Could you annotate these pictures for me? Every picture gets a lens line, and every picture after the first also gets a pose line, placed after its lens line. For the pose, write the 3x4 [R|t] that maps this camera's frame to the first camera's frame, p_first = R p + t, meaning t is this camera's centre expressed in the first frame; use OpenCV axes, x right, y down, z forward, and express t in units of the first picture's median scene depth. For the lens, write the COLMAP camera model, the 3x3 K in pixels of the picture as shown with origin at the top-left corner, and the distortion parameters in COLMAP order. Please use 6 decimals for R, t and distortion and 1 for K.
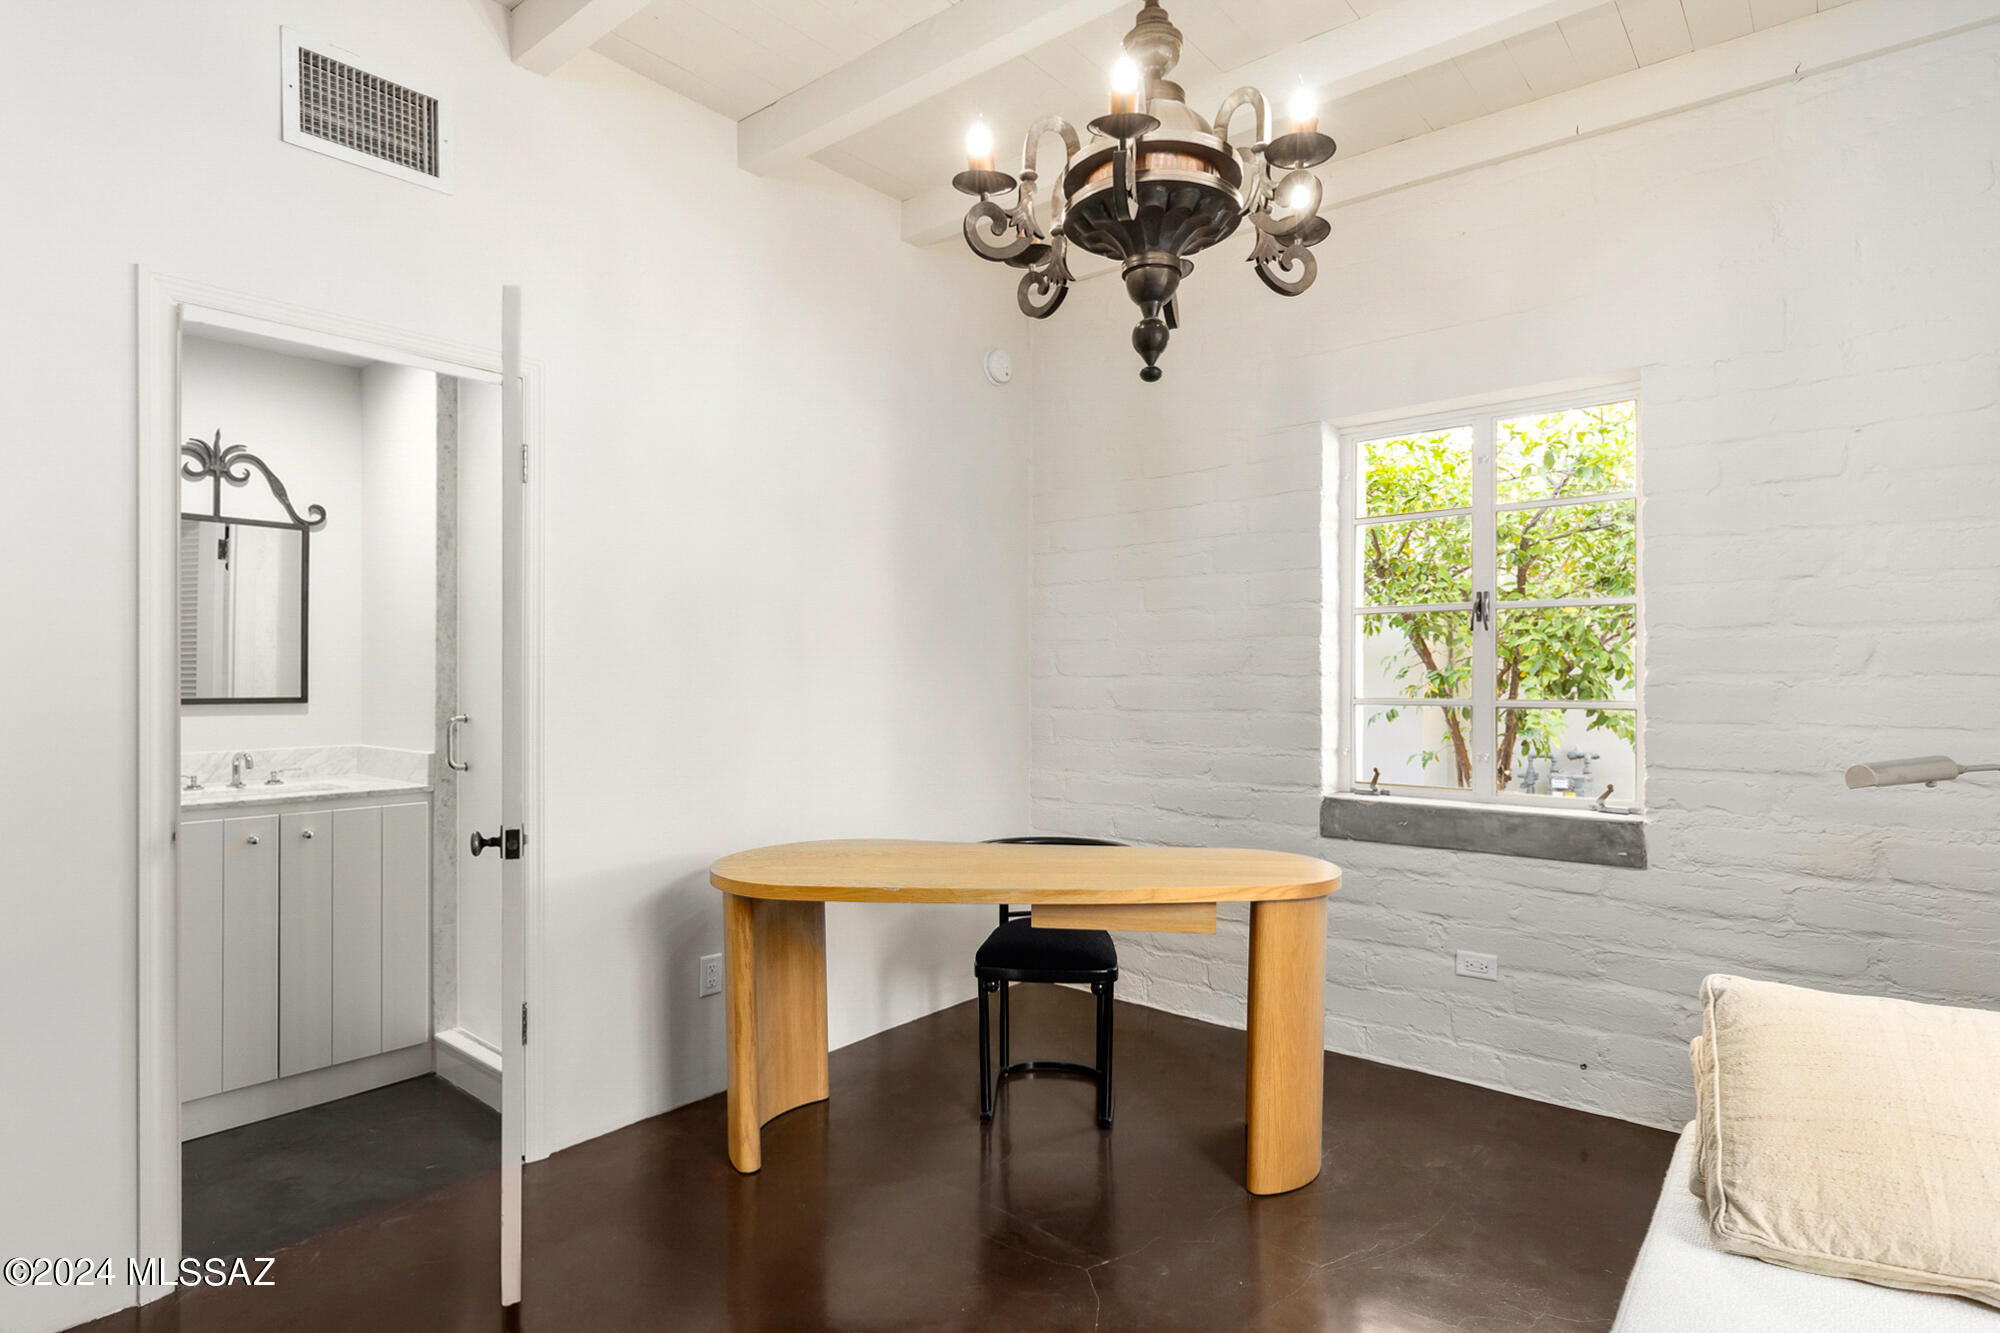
lens RADIAL K [[1037.7, 0, 1011.5], [0, 1037.7, 673.3], [0, 0, 1]] dist [-0.002818, -0.001792]
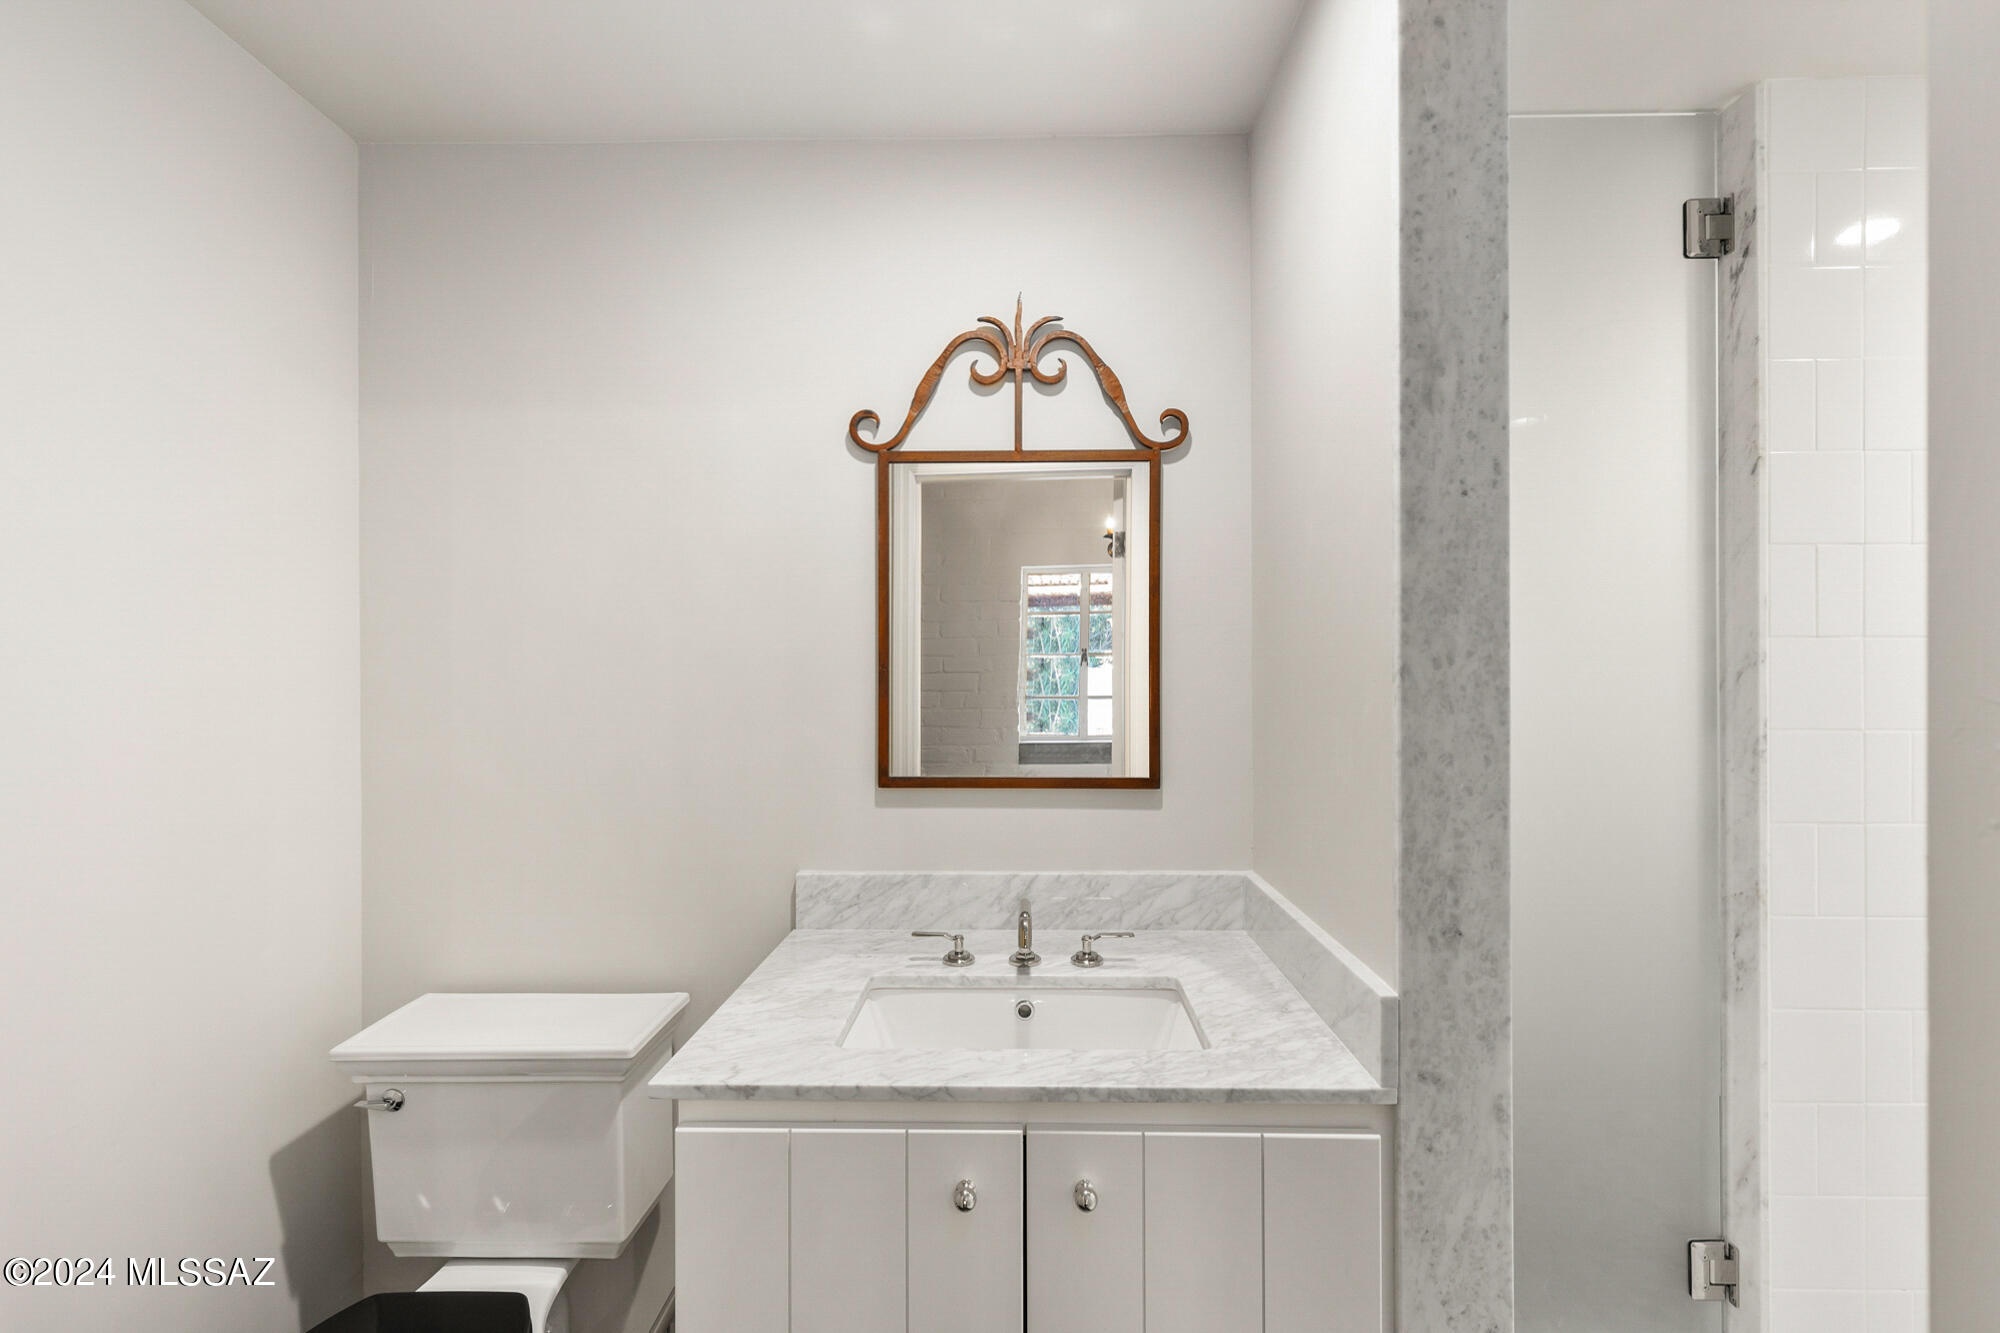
lens RADIAL K [[909.1, 0, 1006.1], [0, 909.1, 671.7], [0, 0, 1]] dist [0.002001, 0.000692]
pose [[0.626769, -0.004466, -0.779192, -0.383576], [0.003967, 0.999989, -0.002540, -0.031037], [0.779195, -0.001499, 0.626780, 0.675774]]
